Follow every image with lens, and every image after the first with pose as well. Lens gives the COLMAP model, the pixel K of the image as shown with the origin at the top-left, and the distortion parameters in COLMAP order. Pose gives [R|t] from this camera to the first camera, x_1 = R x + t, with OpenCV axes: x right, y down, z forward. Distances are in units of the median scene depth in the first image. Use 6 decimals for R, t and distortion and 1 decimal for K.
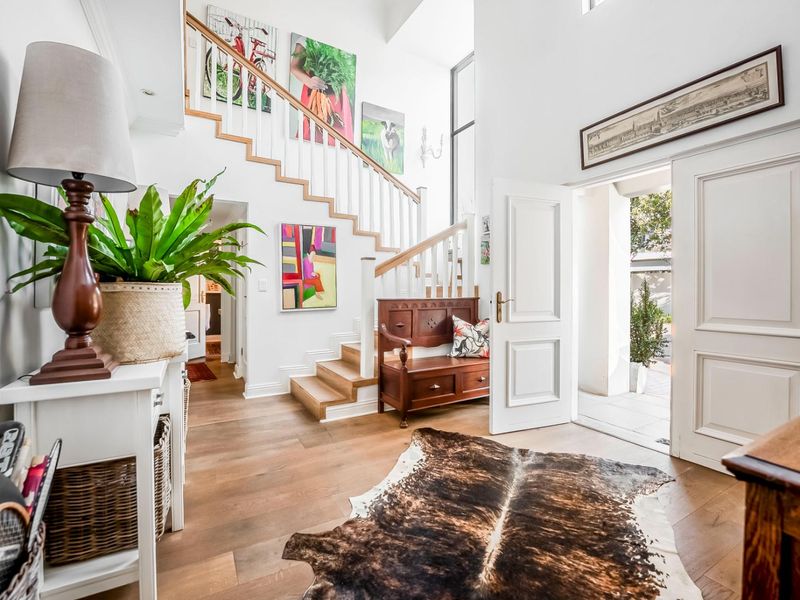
lens RADIAL K [[365.3, 0, 400.0], [0, 365.3, 300.0], [0, 0, 1]] dist [-0.030789, -0.000062]
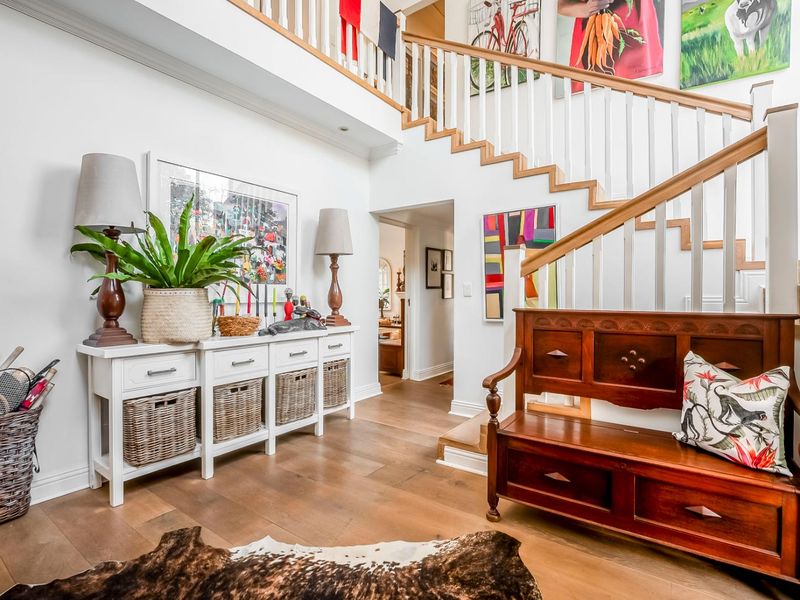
lens RADIAL K [[401.9, 0, 400.0], [0, 401.9, 300.0], [0, 0, 1]] dist [-0.015277, -0.000447]
pose [[0.420179, 0.012887, -0.907350, 0.465516], [-0.027154, 0.999630, 0.001623, -0.013195], [0.907035, 0.023956, 0.420373, 0.478866]]
